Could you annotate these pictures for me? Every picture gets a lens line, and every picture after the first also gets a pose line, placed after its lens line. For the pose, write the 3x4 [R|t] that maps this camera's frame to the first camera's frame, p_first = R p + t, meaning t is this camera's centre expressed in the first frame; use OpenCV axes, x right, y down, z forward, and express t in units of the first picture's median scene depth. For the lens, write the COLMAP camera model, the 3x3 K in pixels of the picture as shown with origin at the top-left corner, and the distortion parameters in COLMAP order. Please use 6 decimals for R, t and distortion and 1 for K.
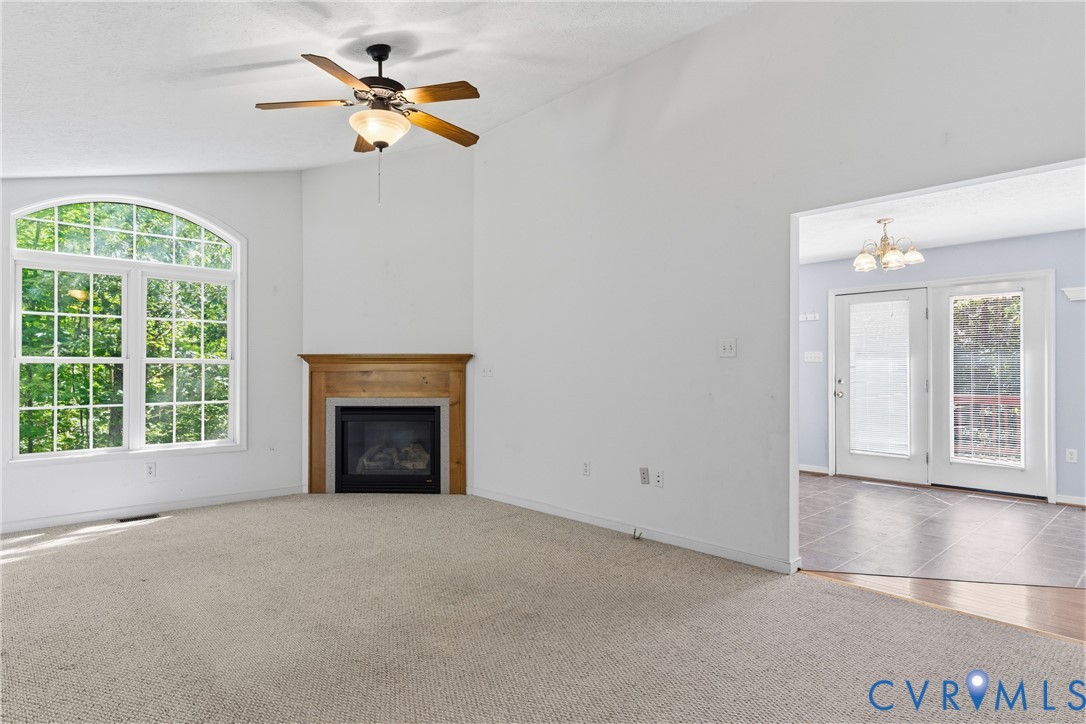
lens RADIAL K [[611.3, 0, 537.3], [0, 611.3, 363.7], [0, 0, 1]] dist [0.001578, 0.001216]
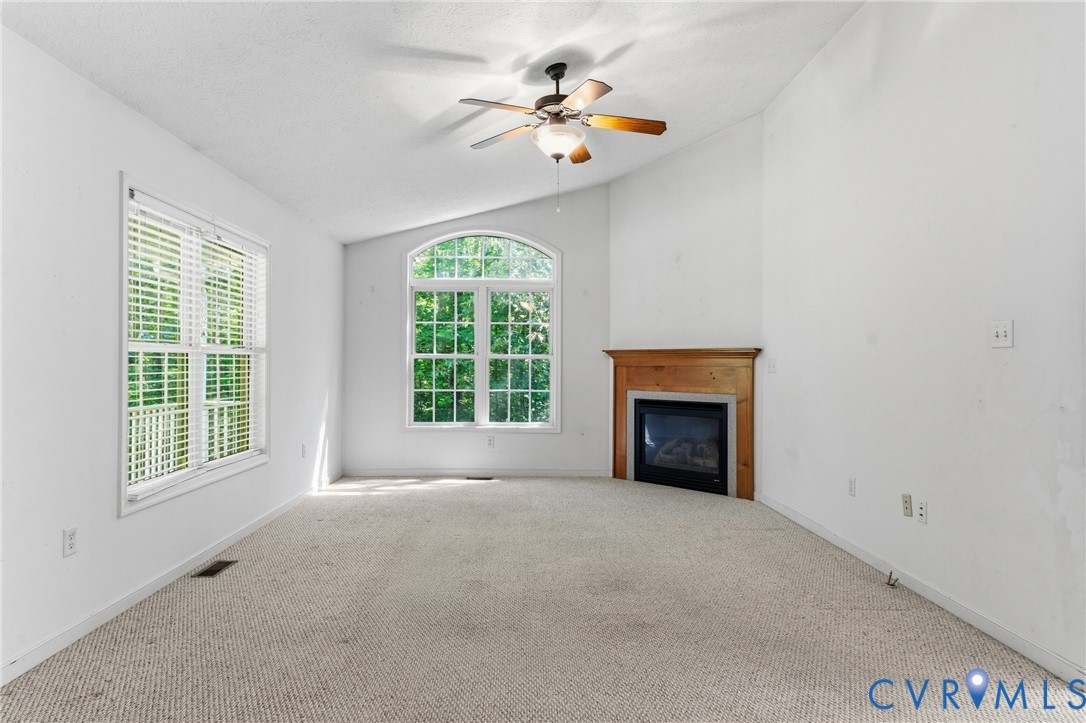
lens RADIAL K [[611.3, 0, 539.8], [0, 611.3, 356.8], [0, 0, 1]] dist [0.001578, 0.001216]
pose [[0.754837, -0.002811, -0.655906, 0.245274], [-0.000102, 0.999990, -0.004403, 0.001532], [0.655912, 0.003390, 0.754830, 0.092304]]
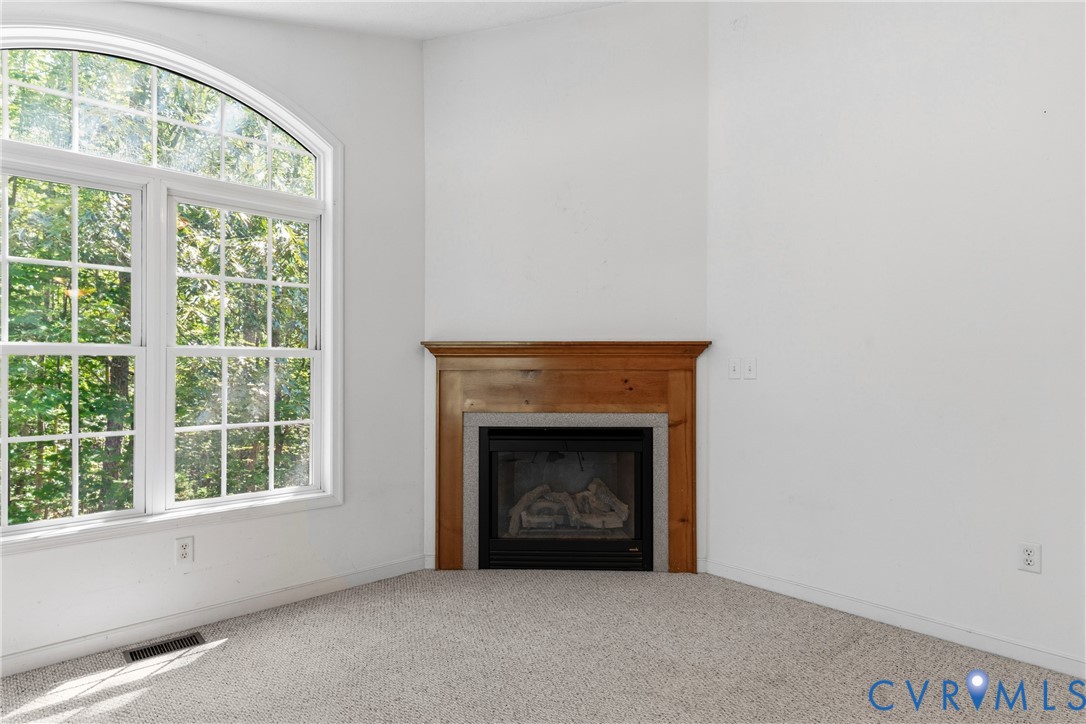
lens RADIAL K [[611.3, 0, 536.5], [0, 611.3, 361.2], [0, 0, 1]] dist [0.001578, 0.001216]
pose [[0.999930, 0.002851, 0.011481, -0.283155], [-0.002868, 0.999995, 0.001457, 0.002862], [-0.011477, -0.001490, 0.999933, 0.392351]]
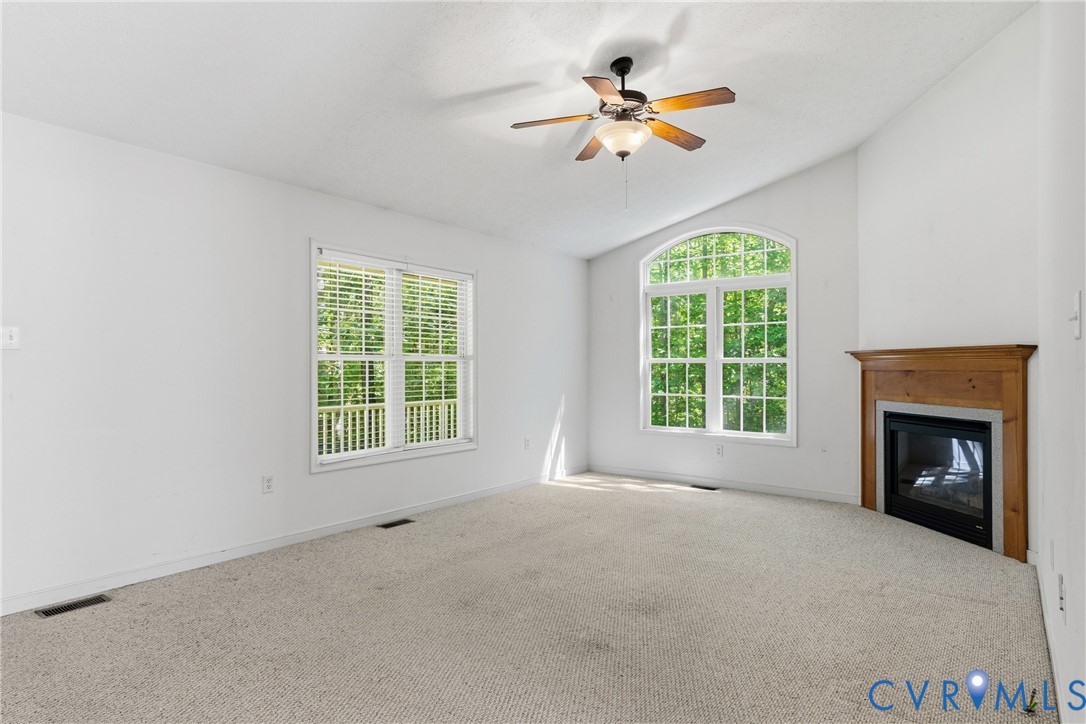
lens RADIAL K [[611.3, 0, 540.4], [0, 611.3, 361.0], [0, 0, 1]] dist [0.001578, 0.001216]
pose [[0.180914, -0.007971, -0.983467, 0.426878], [0.006726, 0.999954, -0.006867, 0.002489], [0.983476, -0.005372, 0.180959, 0.380605]]
